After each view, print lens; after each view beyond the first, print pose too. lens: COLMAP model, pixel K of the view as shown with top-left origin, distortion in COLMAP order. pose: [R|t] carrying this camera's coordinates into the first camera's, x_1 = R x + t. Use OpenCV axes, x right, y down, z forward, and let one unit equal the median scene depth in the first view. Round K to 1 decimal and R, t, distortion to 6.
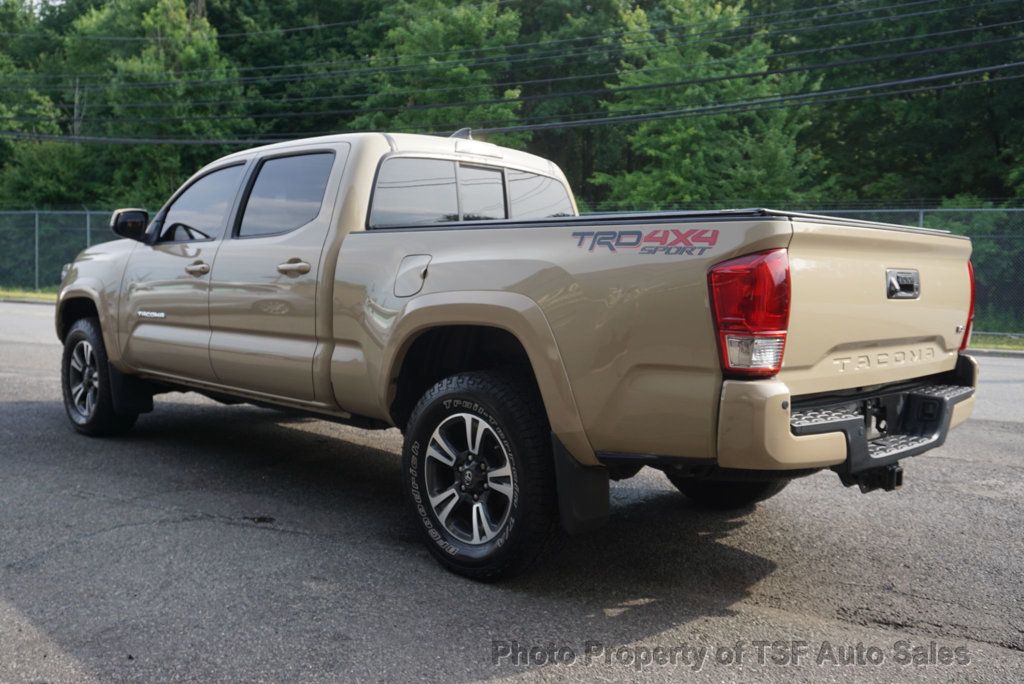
lens RADIAL K [[941.6, 0, 502.0], [0, 941.6, 345.8], [0, 0, 1]] dist [0.020173, 0.000000]
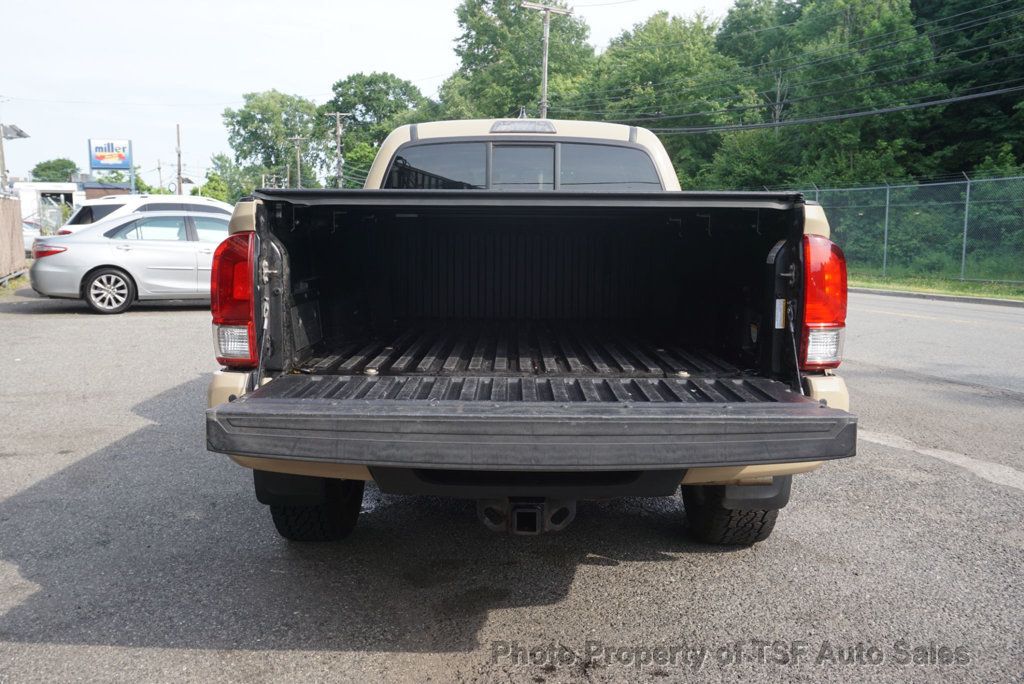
lens RADIAL K [[902.8, 0, 563.4], [0, 902.8, 353.9], [0, 0, 1]] dist [0.007692, 0.004941]
pose [[0.691748, 0.079967, -0.717698, 0.162416], [-0.048661, 0.996753, 0.064158, -0.007936], [0.720498, -0.009458, 0.693393, 0.085768]]
